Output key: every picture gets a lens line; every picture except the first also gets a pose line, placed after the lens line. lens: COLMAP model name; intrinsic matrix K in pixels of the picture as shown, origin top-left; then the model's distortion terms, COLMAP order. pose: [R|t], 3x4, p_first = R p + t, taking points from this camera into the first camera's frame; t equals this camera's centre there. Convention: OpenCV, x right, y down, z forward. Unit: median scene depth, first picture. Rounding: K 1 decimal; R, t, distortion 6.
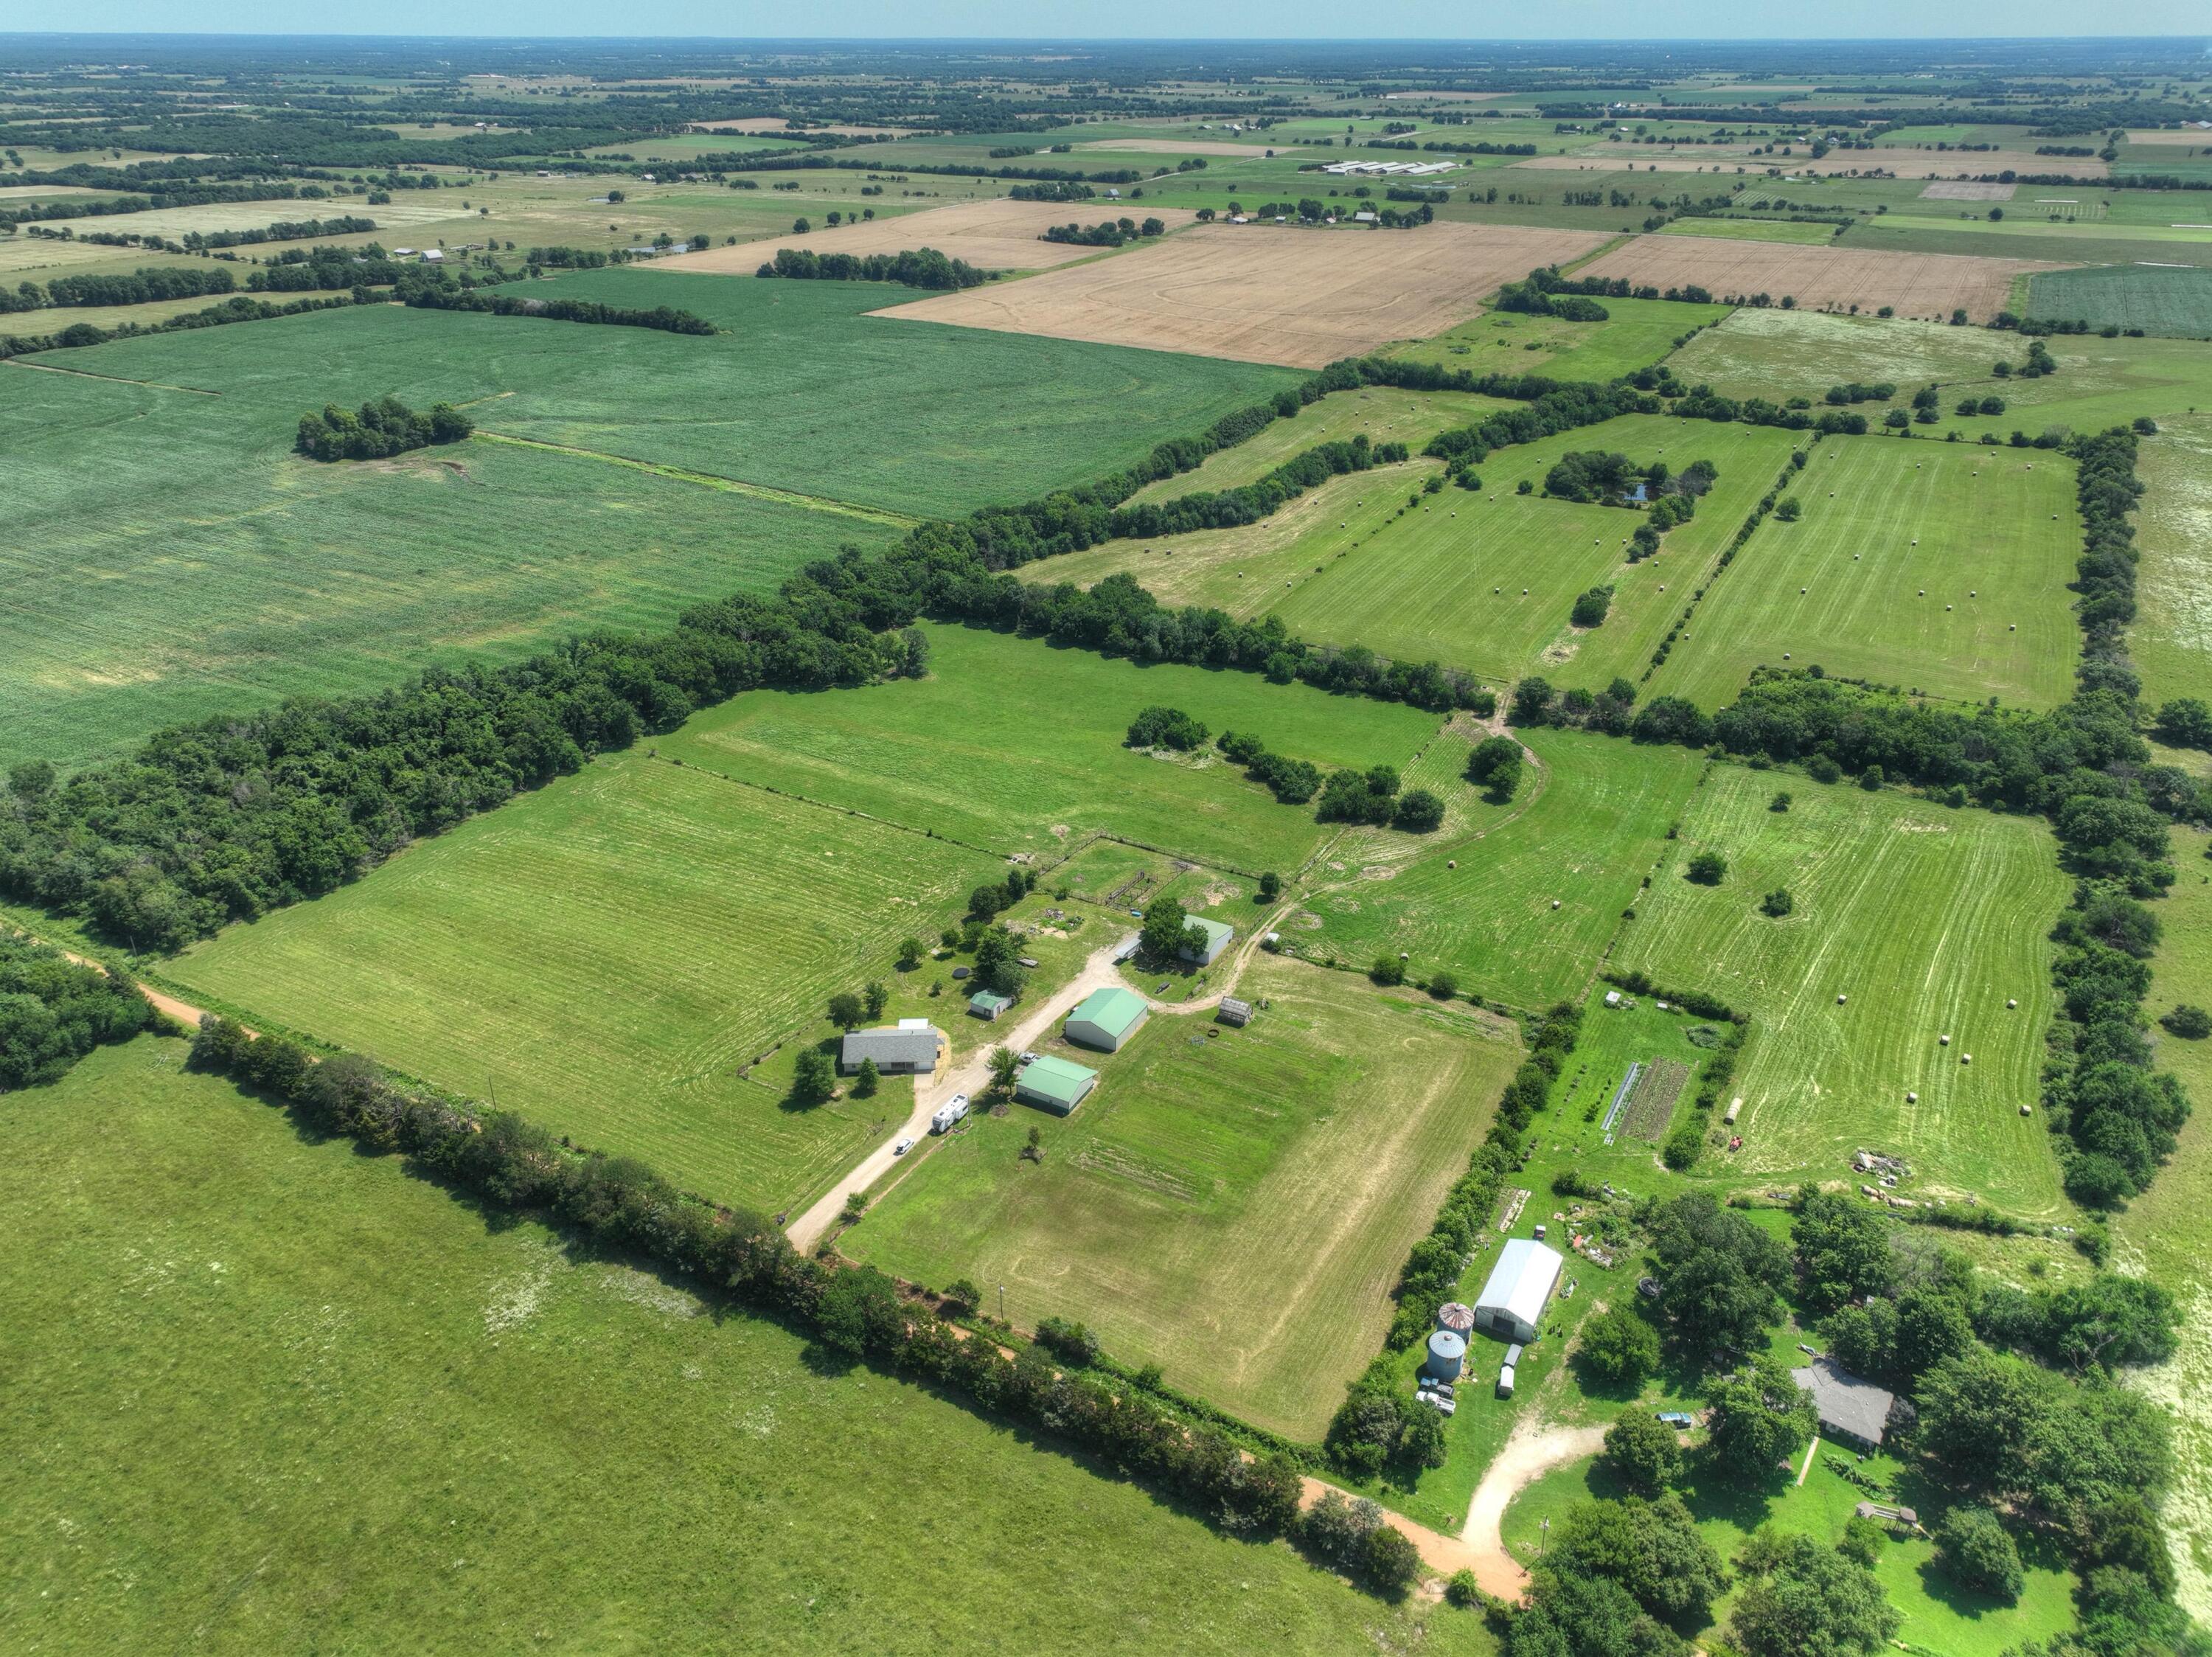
lens RADIAL K [[1548.6, 0, 1103.3], [0, 1548.6, 833.5], [0, 0, 1]] dist [-0.003937, 0.022872]
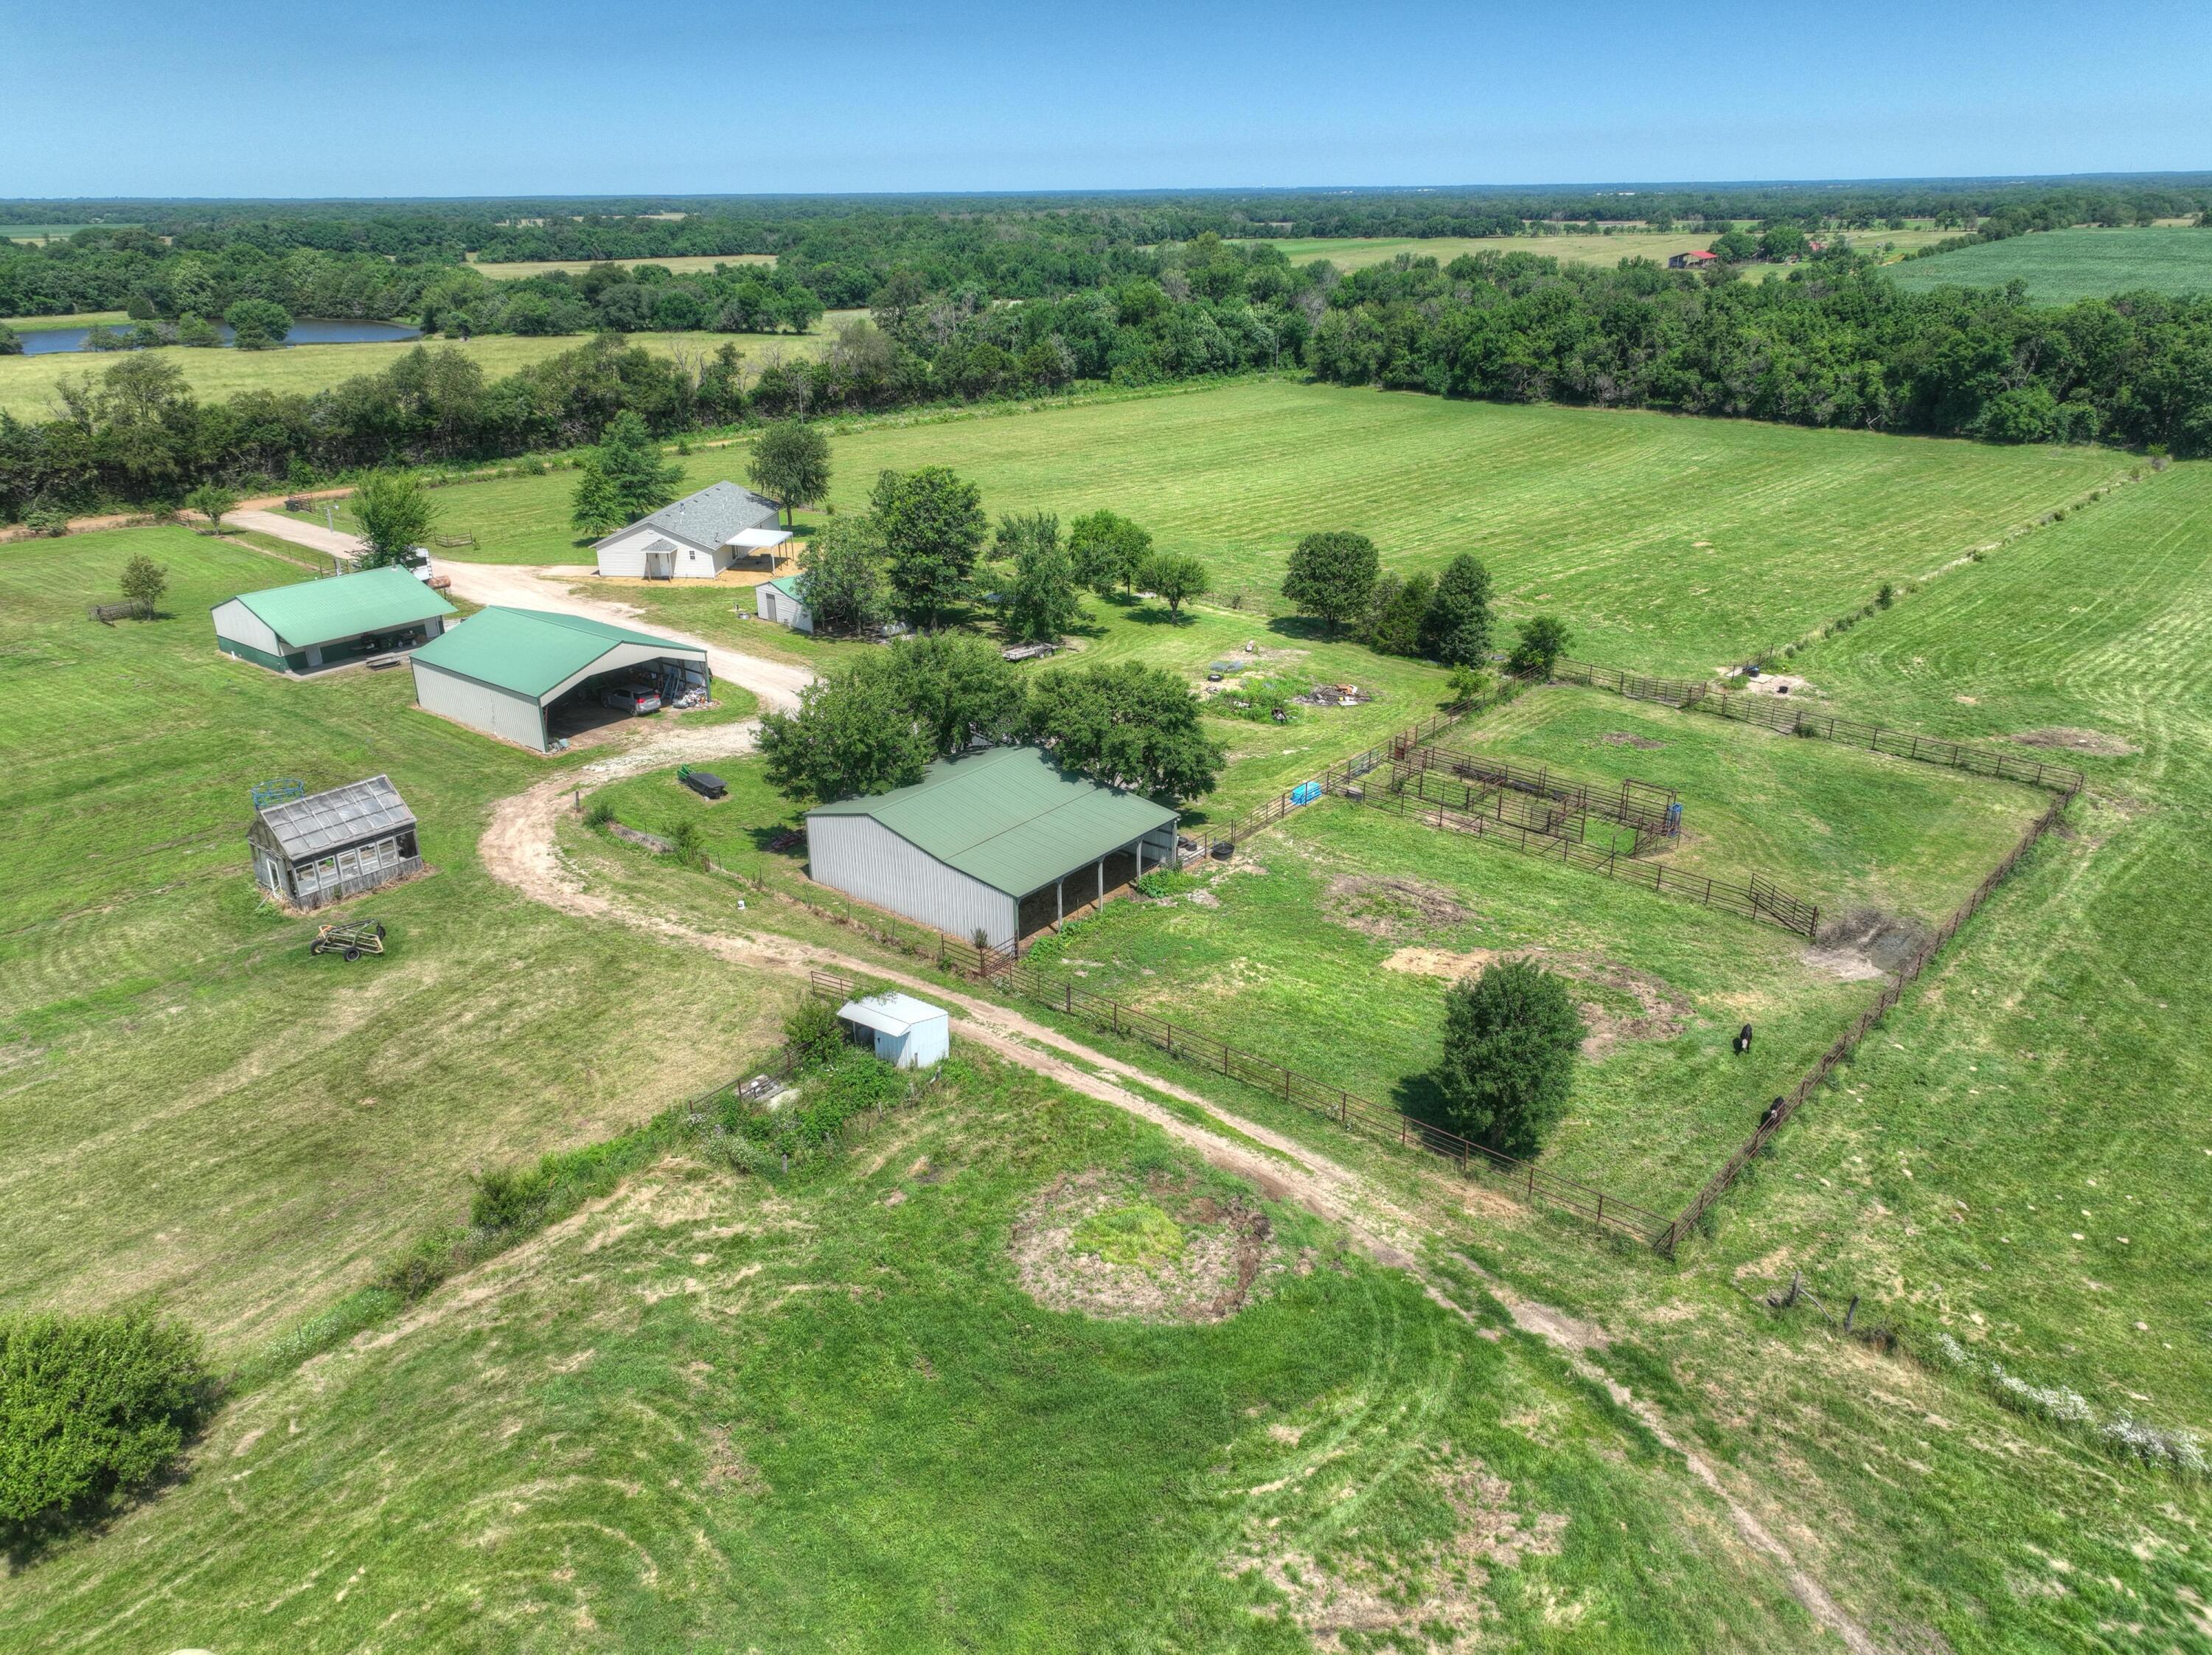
lens RADIAL K [[1548.7, 0, 1106.3], [0, 1548.7, 829.4], [0, 0, 1]] dist [-0.003937, 0.022872]
pose [[-0.170909, 0.381140, -0.908583, 0.174659], [-0.442443, 0.794259, 0.416409, -0.019490], [0.880360, 0.473164, 0.032887, 0.708253]]
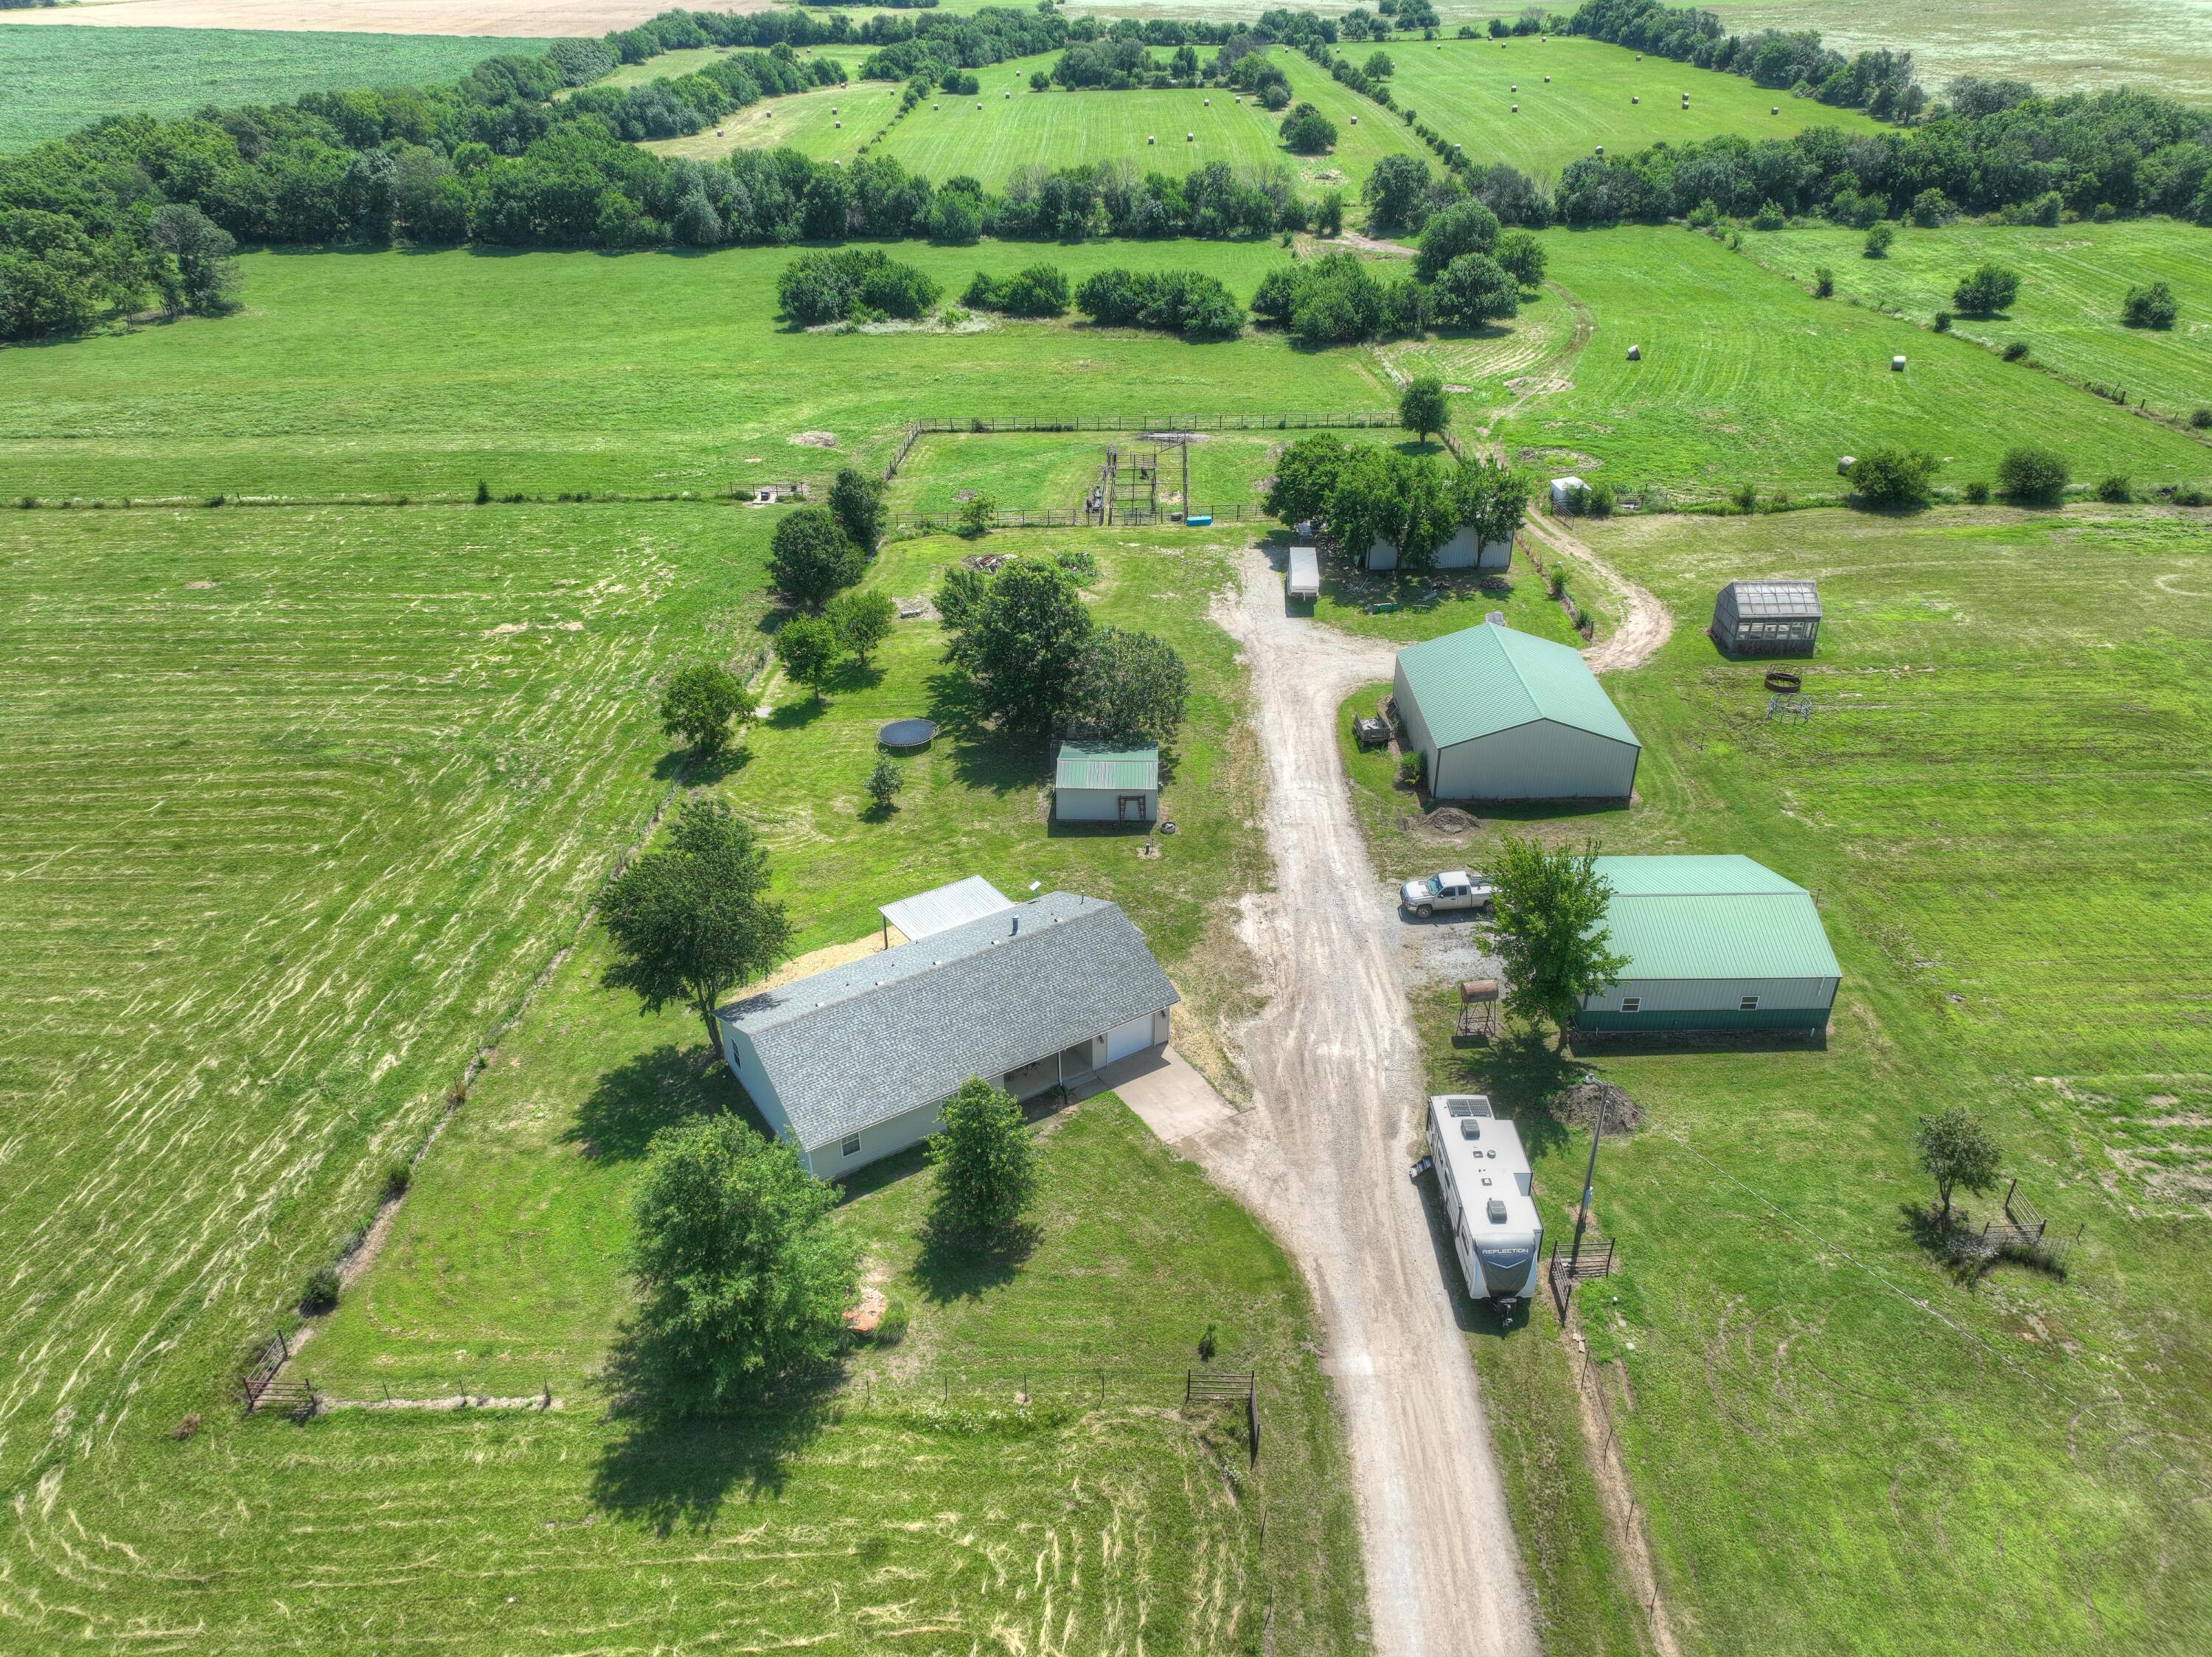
lens RADIAL K [[1548.6, 0, 1107.2], [0, 1548.6, 829.8], [0, 0, 1]] dist [-0.003937, 0.022872]
pose [[0.868793, -0.254914, 0.424520, -0.129372], [0.232087, 0.966940, 0.105652, 0.058369], [-0.437418, 0.006736, 0.899233, 0.491281]]
